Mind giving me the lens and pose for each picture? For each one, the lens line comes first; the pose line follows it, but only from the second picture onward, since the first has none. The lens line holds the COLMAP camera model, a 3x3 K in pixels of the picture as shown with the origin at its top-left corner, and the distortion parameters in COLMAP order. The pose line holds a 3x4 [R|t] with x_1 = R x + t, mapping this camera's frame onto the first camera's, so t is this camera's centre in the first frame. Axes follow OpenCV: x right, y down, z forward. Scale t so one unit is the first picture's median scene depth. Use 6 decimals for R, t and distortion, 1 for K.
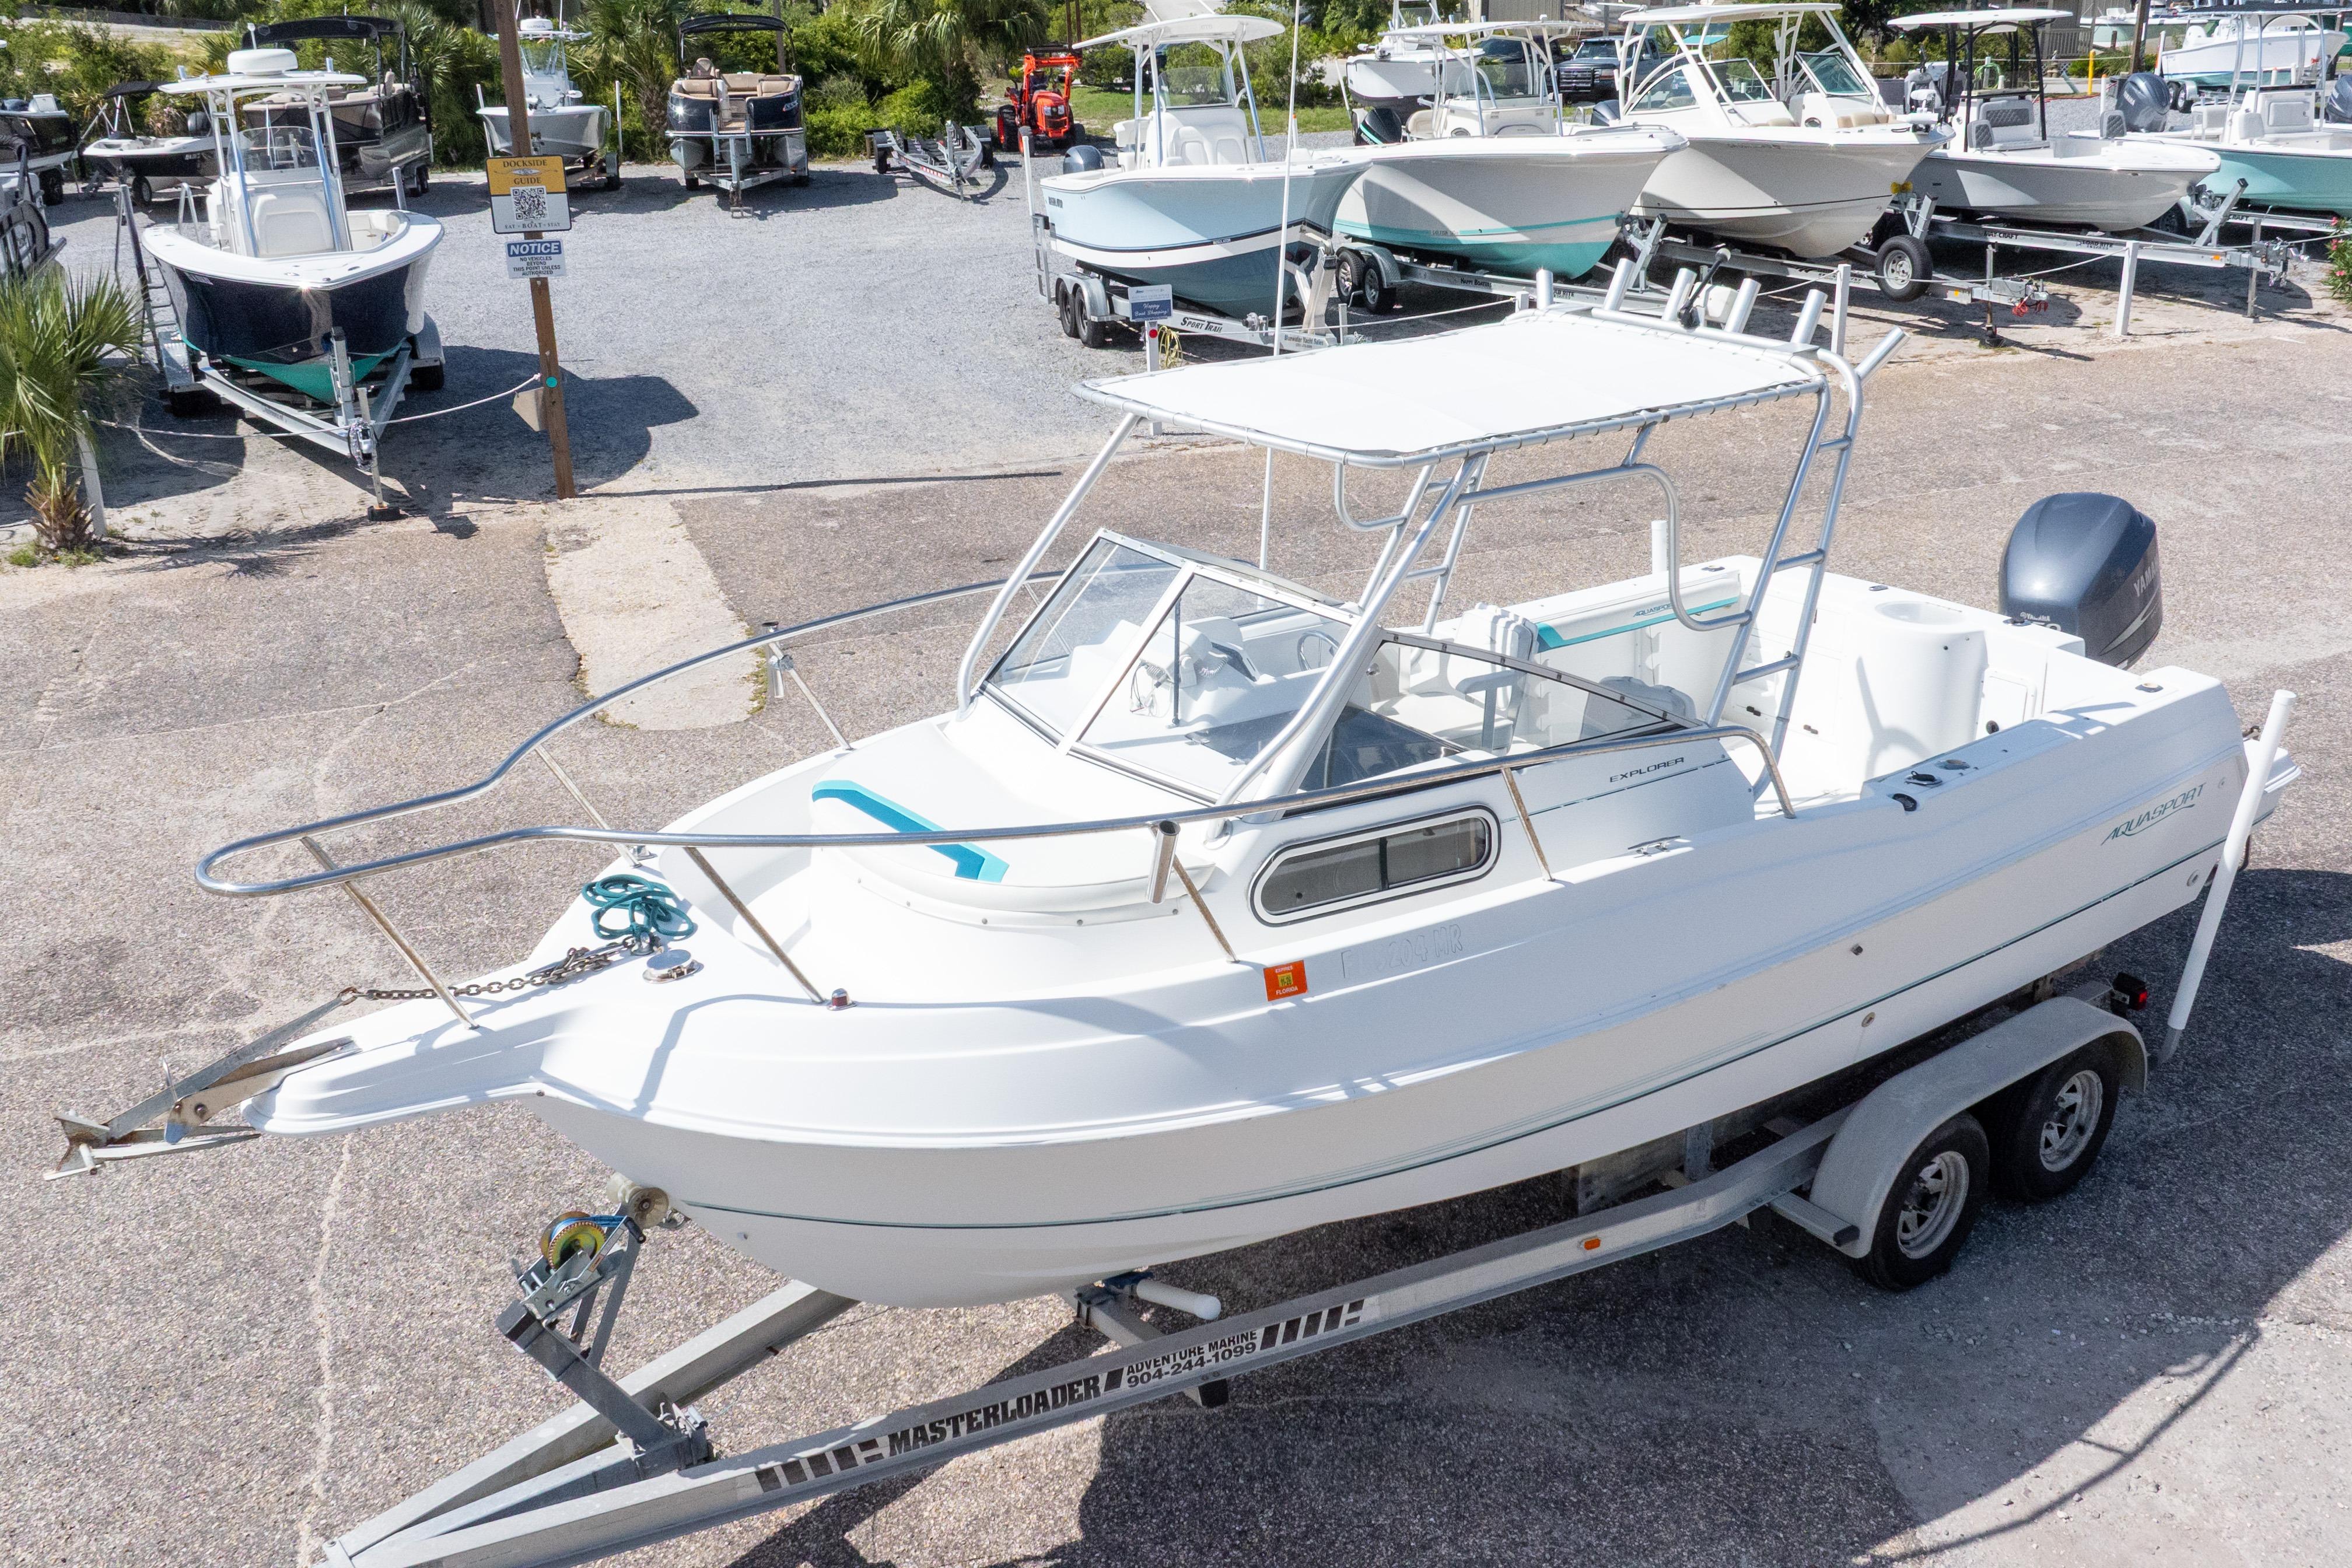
lens RADIAL K [[2148.8, 0, 1172.2], [0, 2148.8, 779.1], [0, 0, 1]] dist [-0.021275, 0.000000]
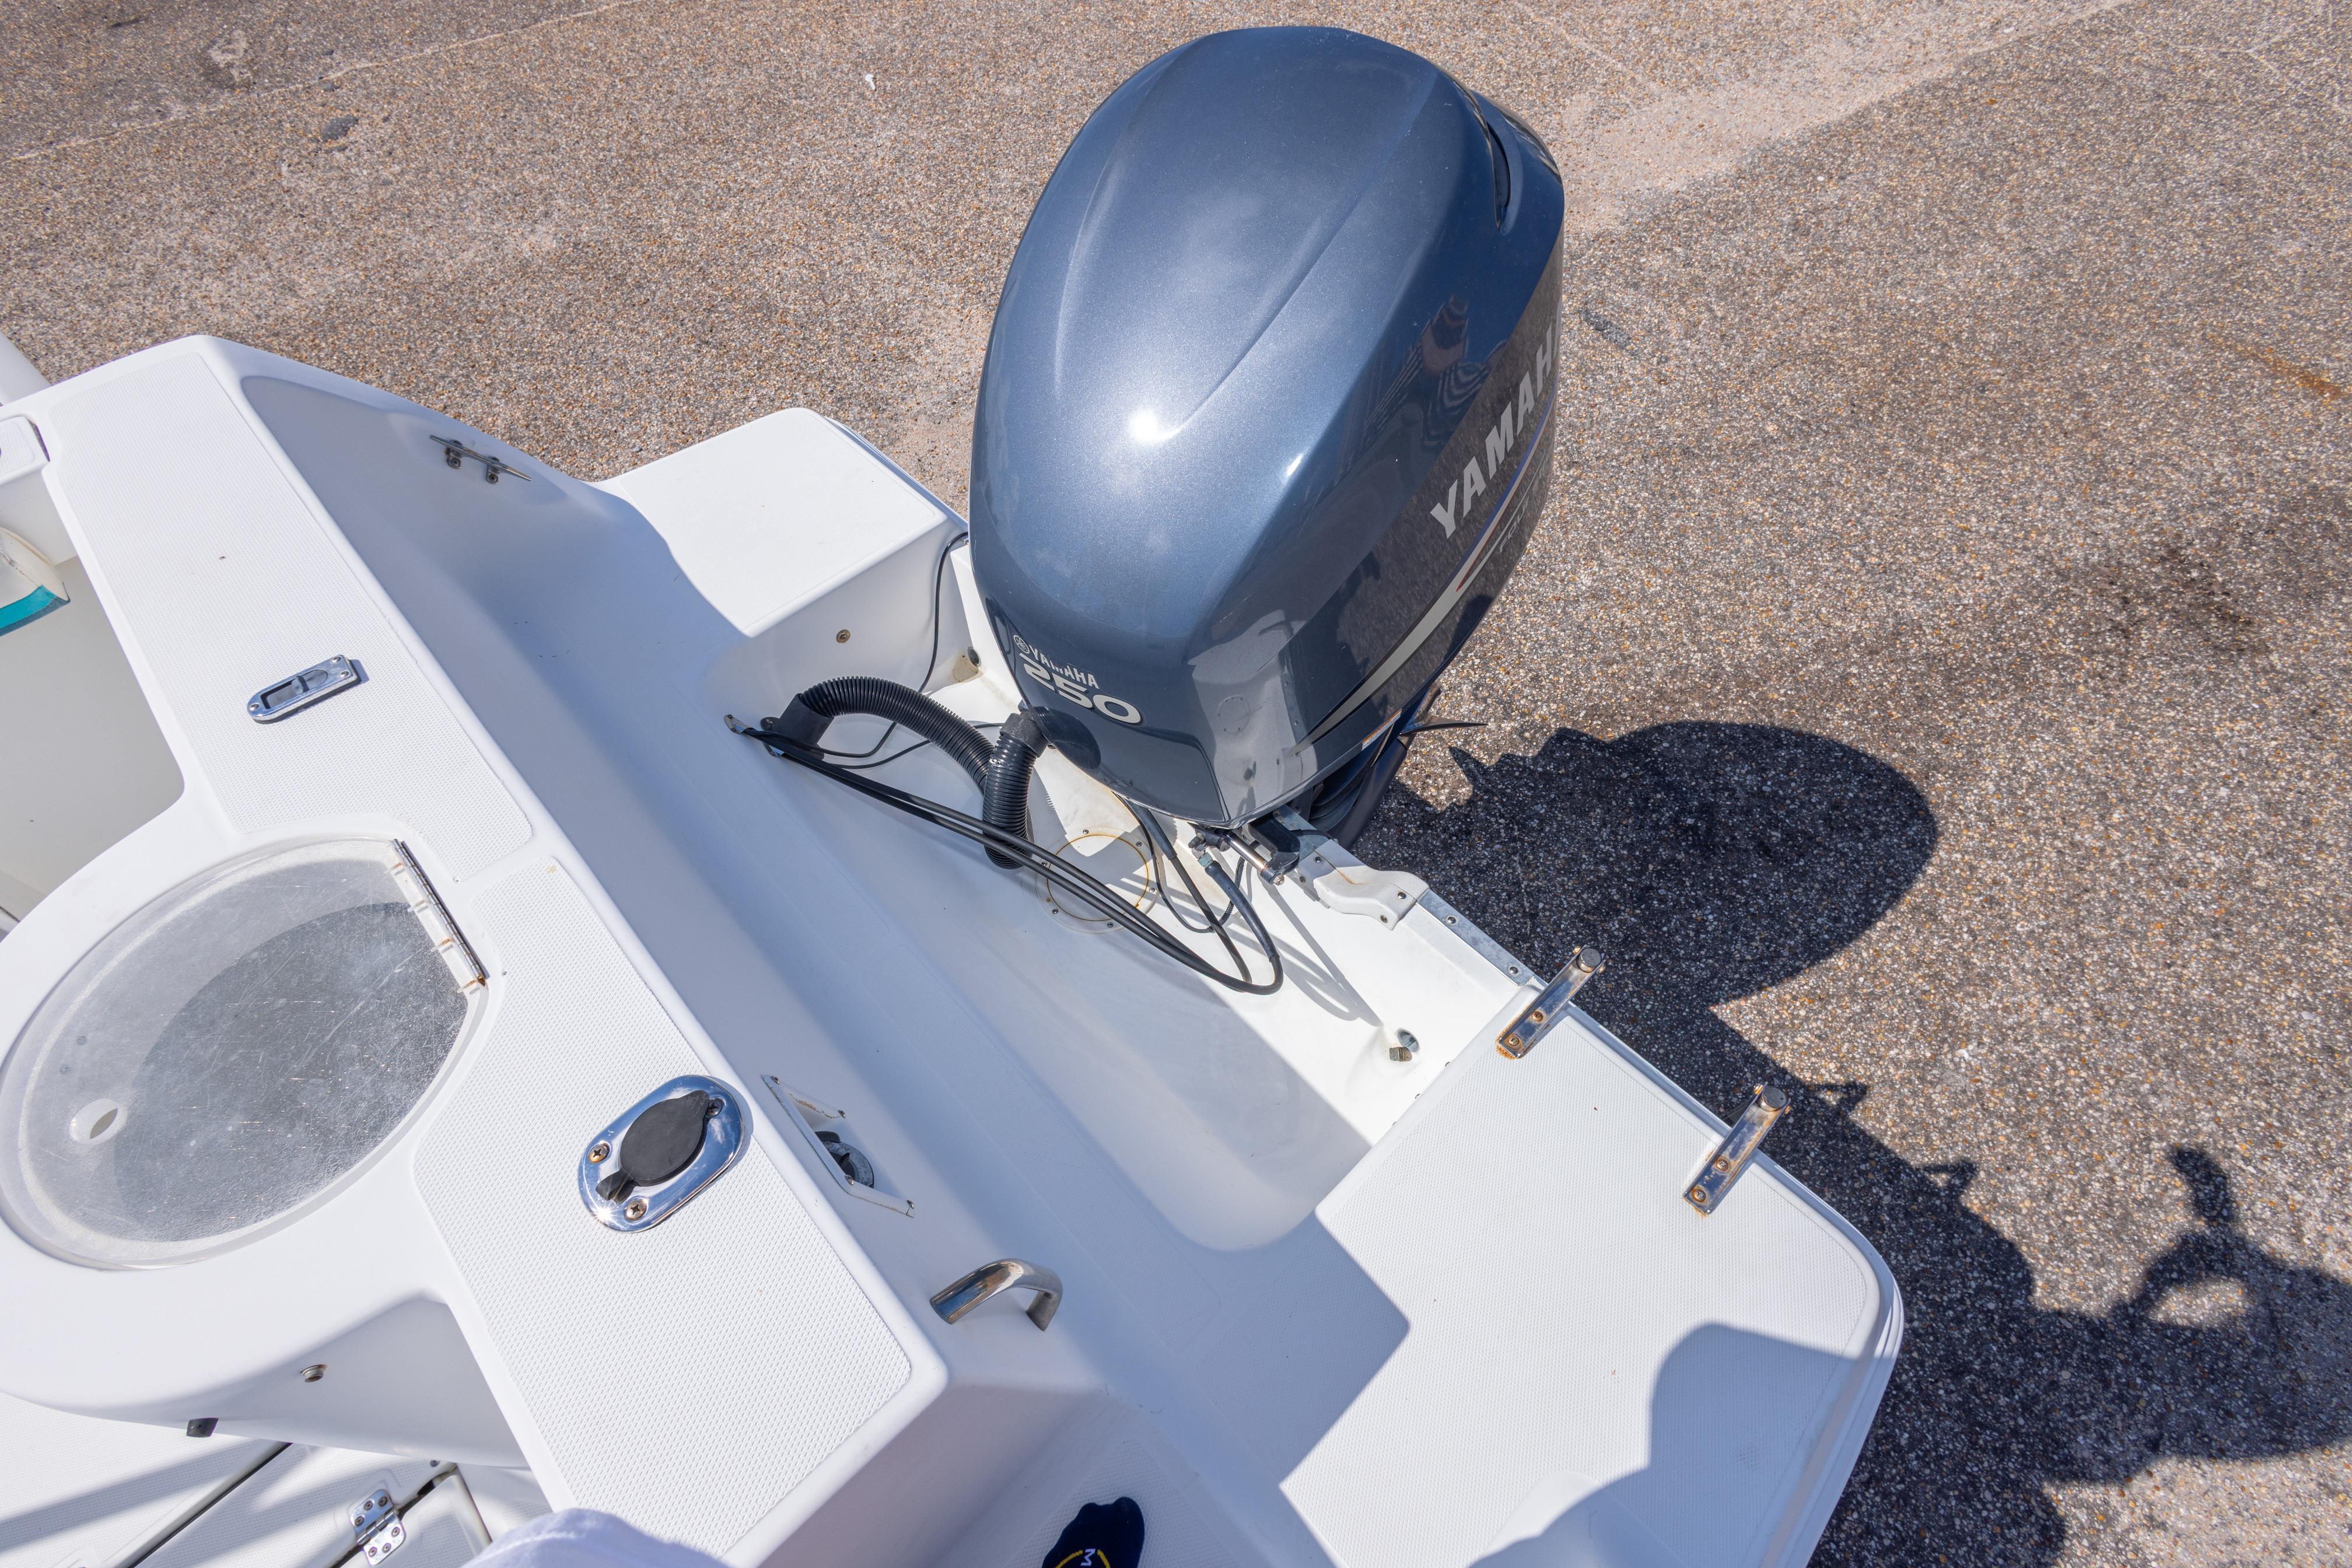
lens RADIAL K [[1076.7, 0, 1185.3], [0, 1076.7, 780.4], [0, 0, 1]] dist [0.013717, -0.005795]
pose [[0.992000, -0.115480, 0.051001, 0.173108], [0.065753, 0.817519, 0.572135, -0.058185], [-0.107765, -0.564205, 0.818572, 0.371678]]
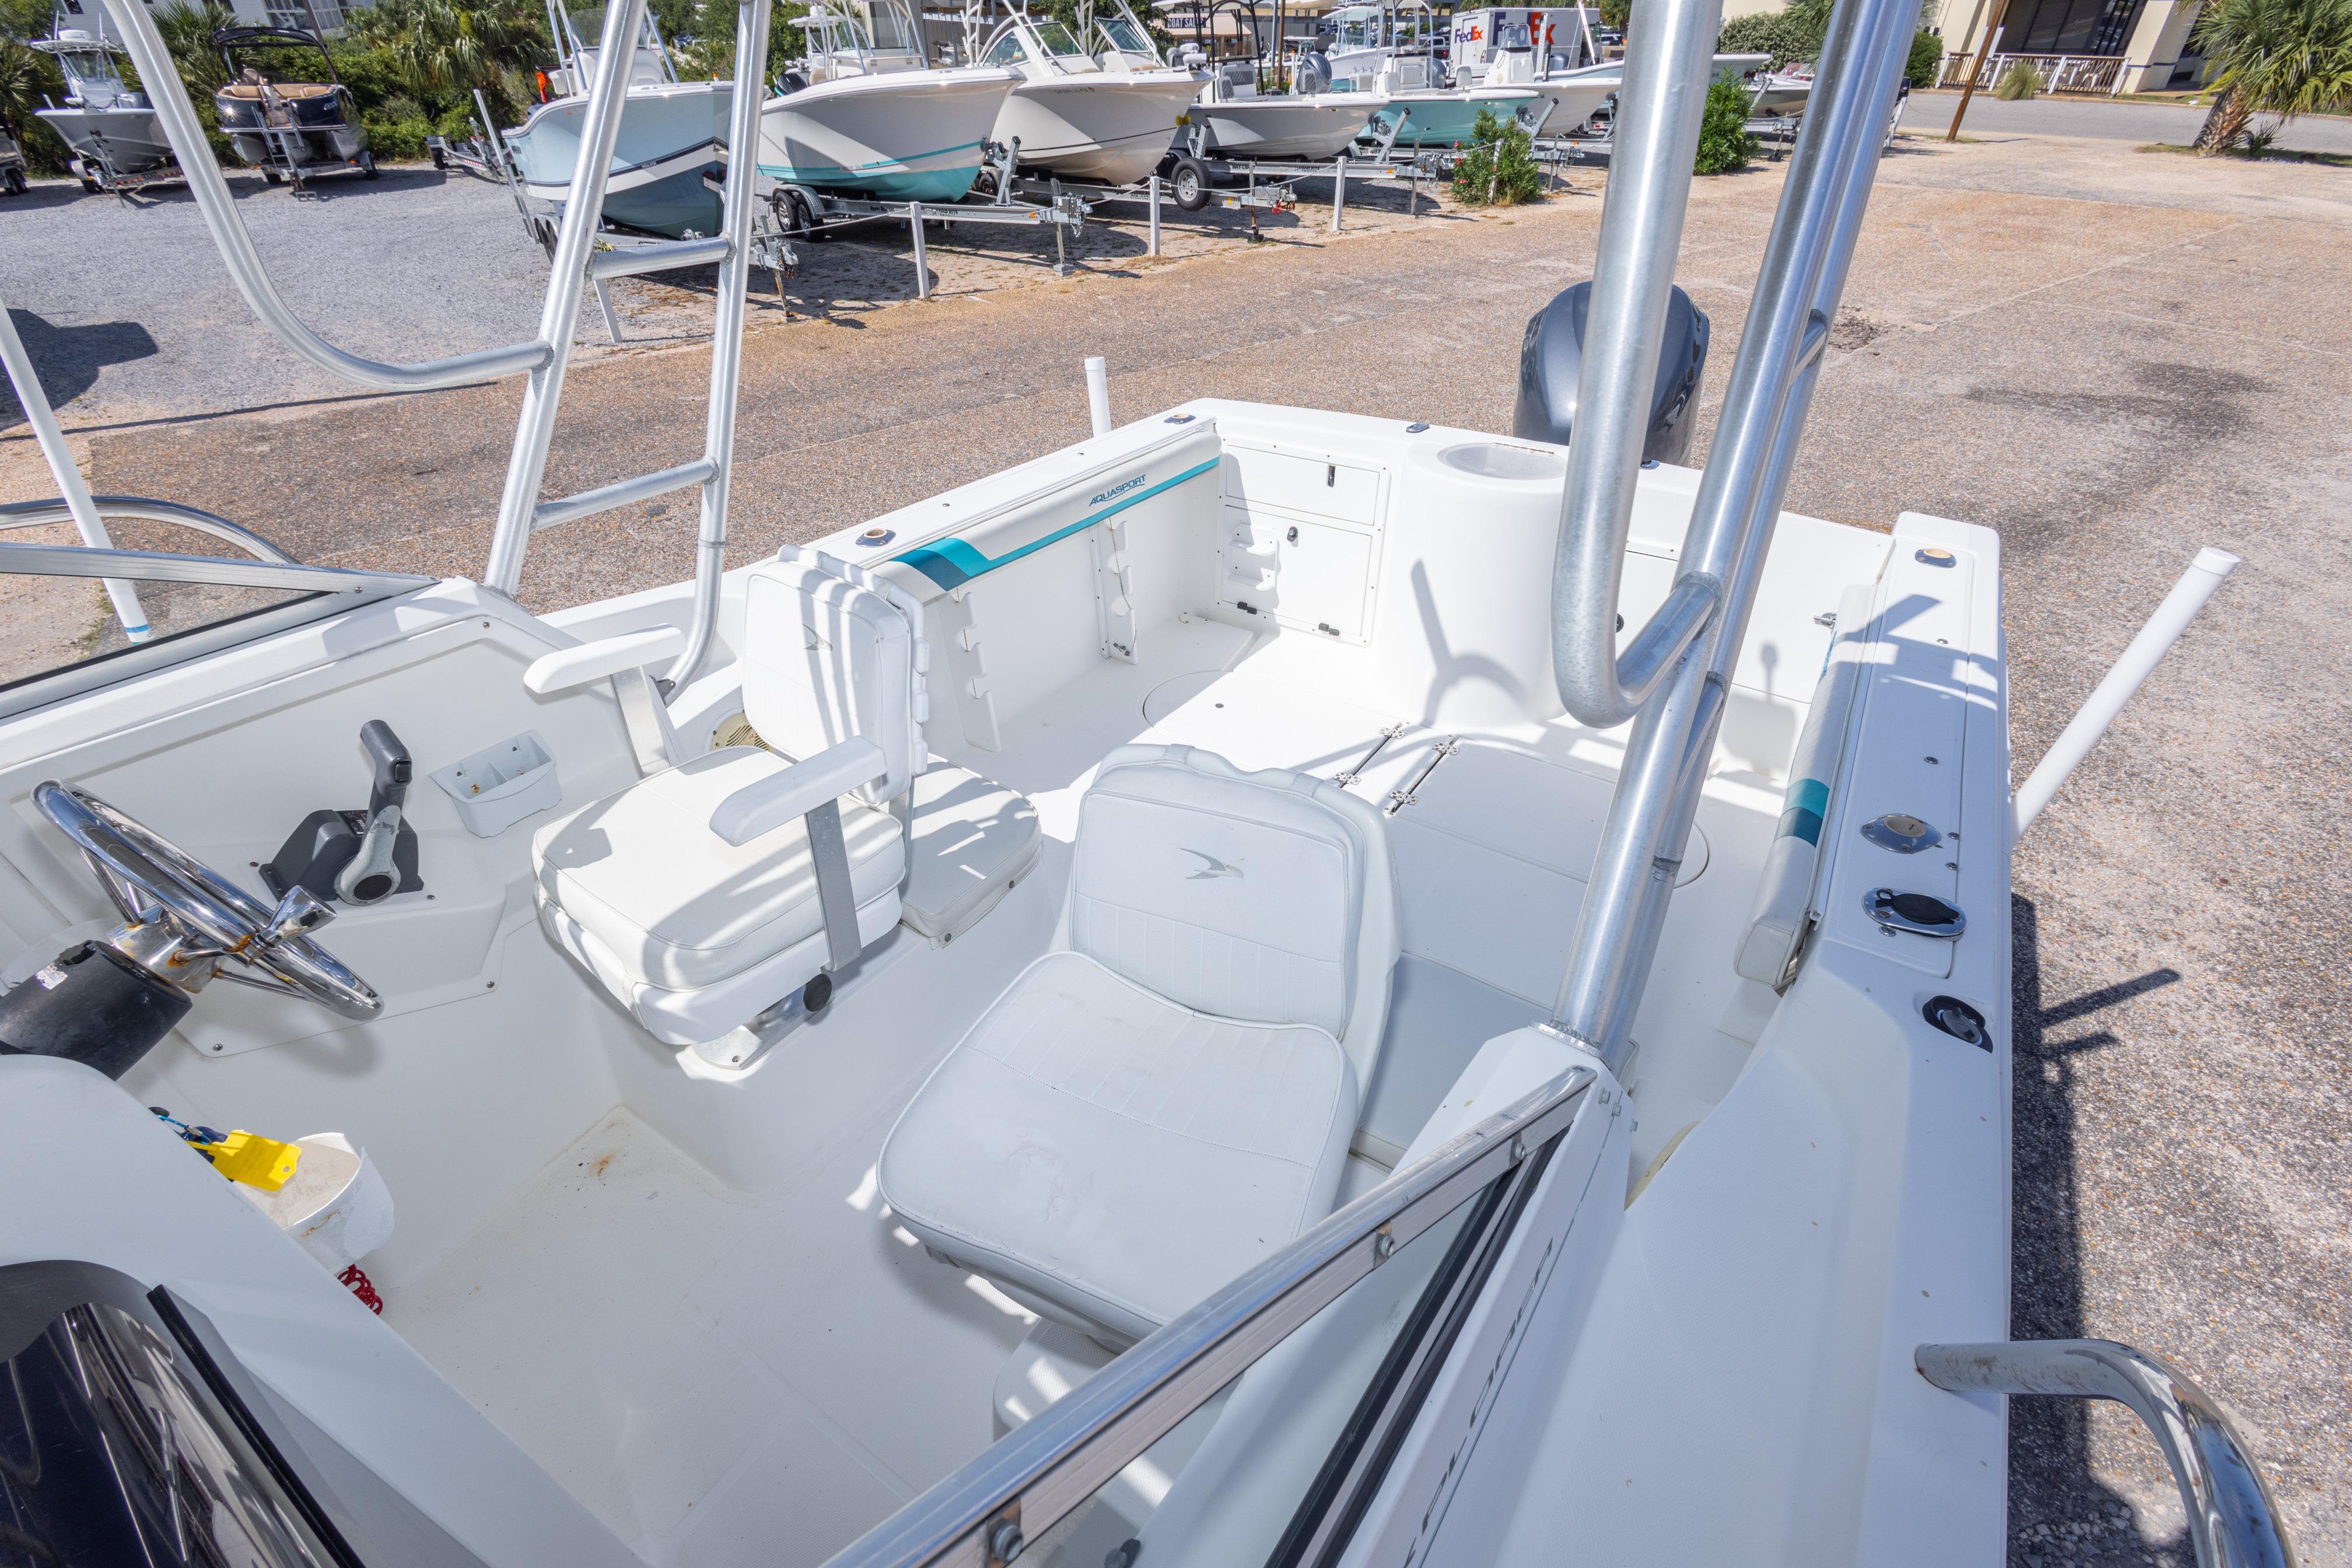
lens RADIAL K [[1076.7, 0, 1166.7], [0, 1076.7, 797.6], [0, 0, 1]] dist [0.013717, -0.005795]
pose [[0.940278, -0.184168, 0.286285, 0.053271], [0.114857, 0.963334, 0.242479, -0.027573], [-0.320445, -0.195116, 0.926954, 0.280503]]
